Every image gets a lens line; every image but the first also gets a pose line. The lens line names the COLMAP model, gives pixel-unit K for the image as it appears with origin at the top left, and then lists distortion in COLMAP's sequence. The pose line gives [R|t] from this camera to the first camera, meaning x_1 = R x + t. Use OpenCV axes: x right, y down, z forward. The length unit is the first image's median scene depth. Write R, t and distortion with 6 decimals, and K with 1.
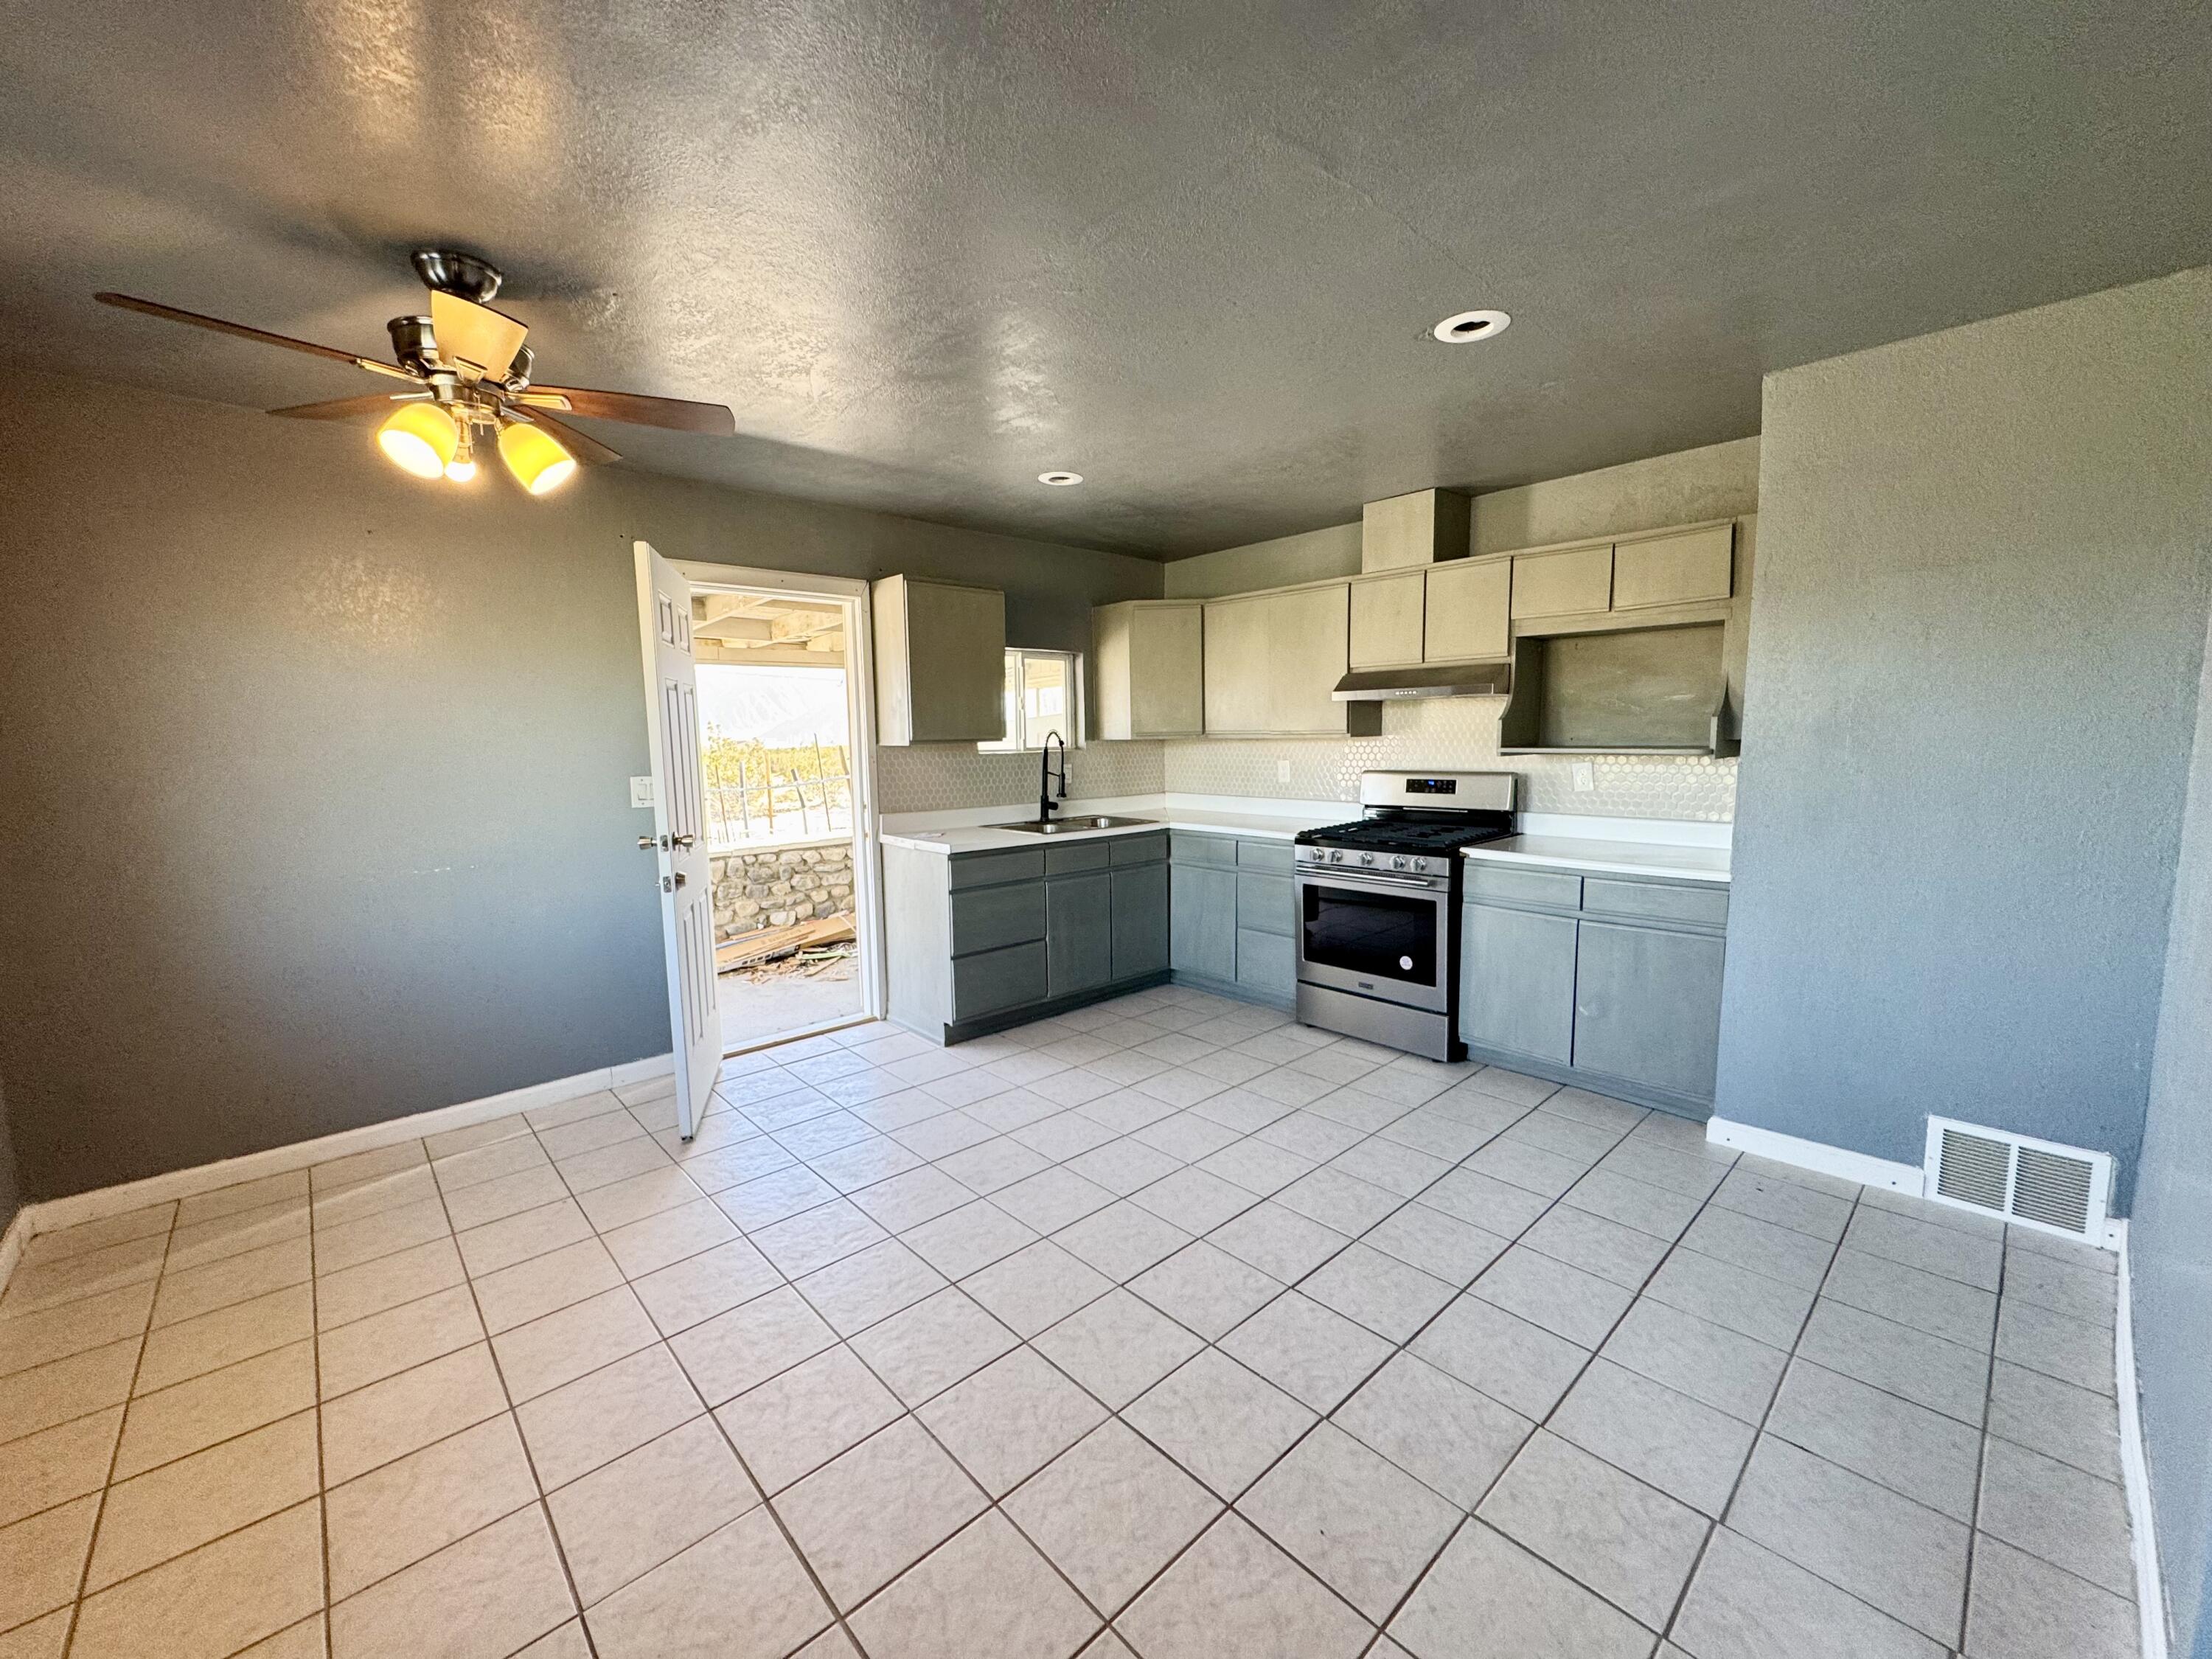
lens RADIAL K [[886.8, 0, 1106.0], [0, 886.8, 829.5], [0, 0, 1]] dist [-0.002234, 0.000101]
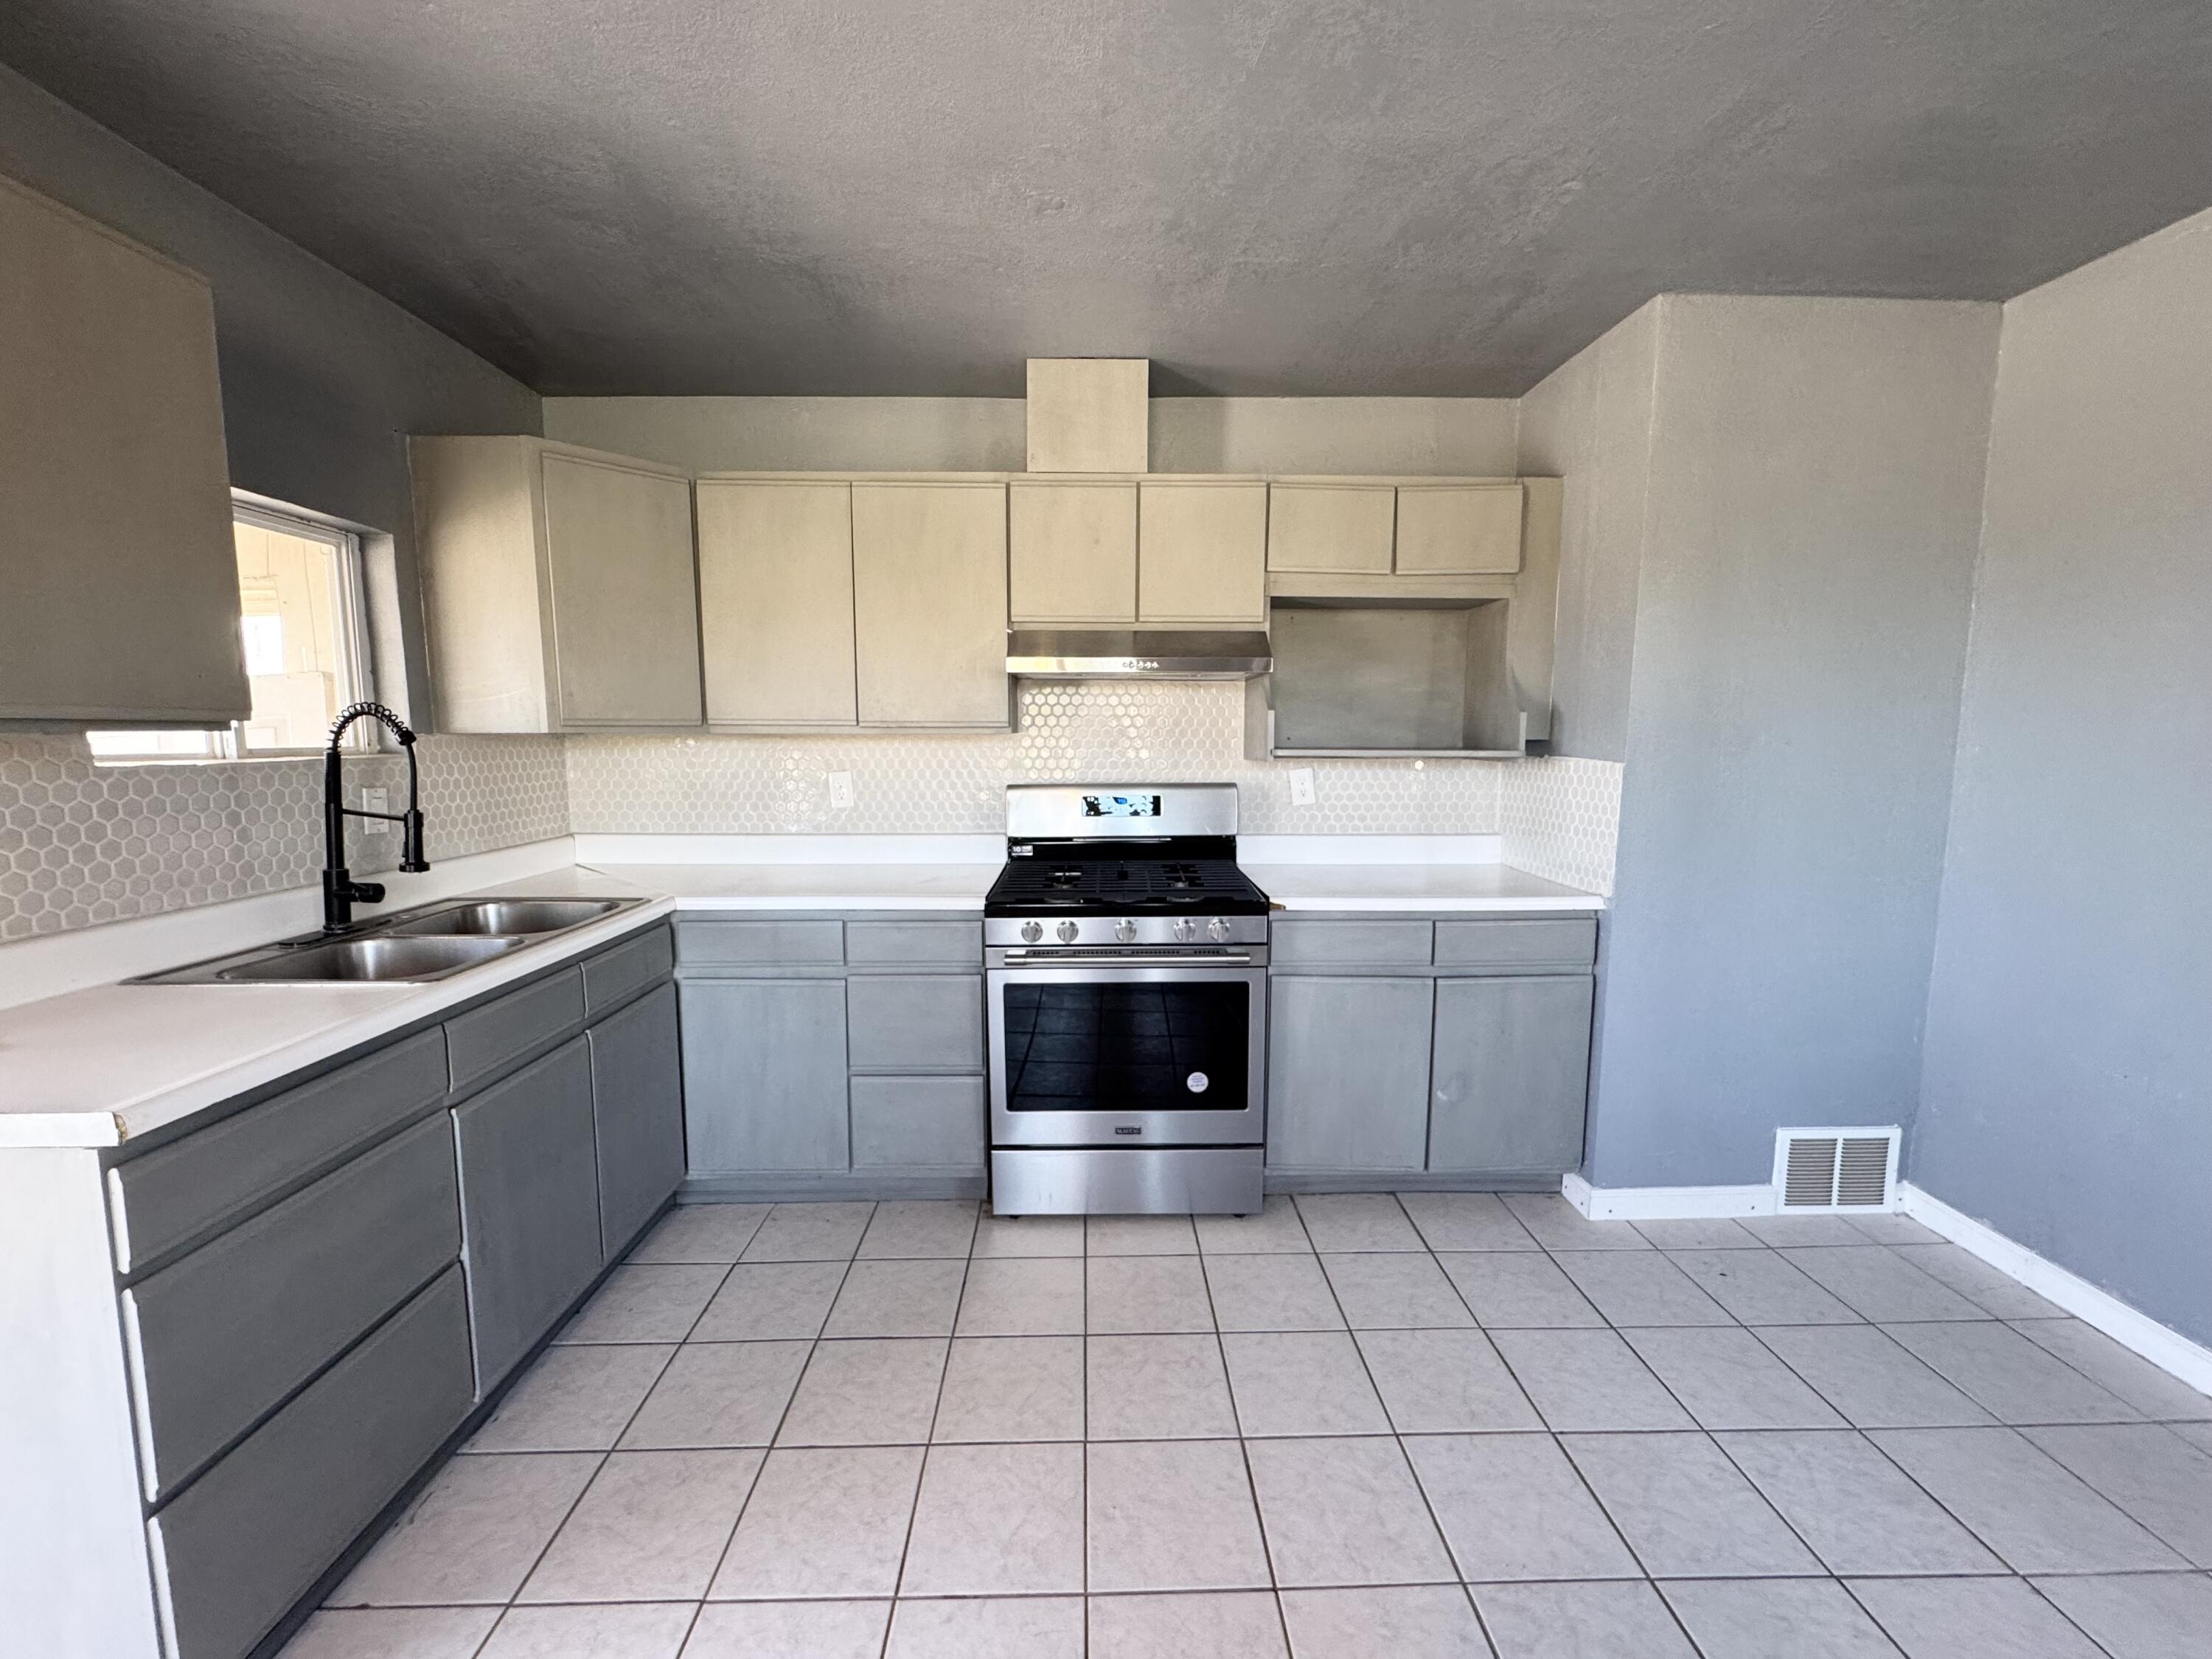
lens RADIAL K [[886.8, 0, 1106.0], [0, 886.8, 829.5], [0, 0, 1]] dist [-0.002234, 0.000101]
pose [[0.661996, -0.064854, 0.746697, -0.160528], [0.070571, 0.997217, 0.024047, -0.048550], [-0.746178, 0.036776, 0.664730, 0.561394]]
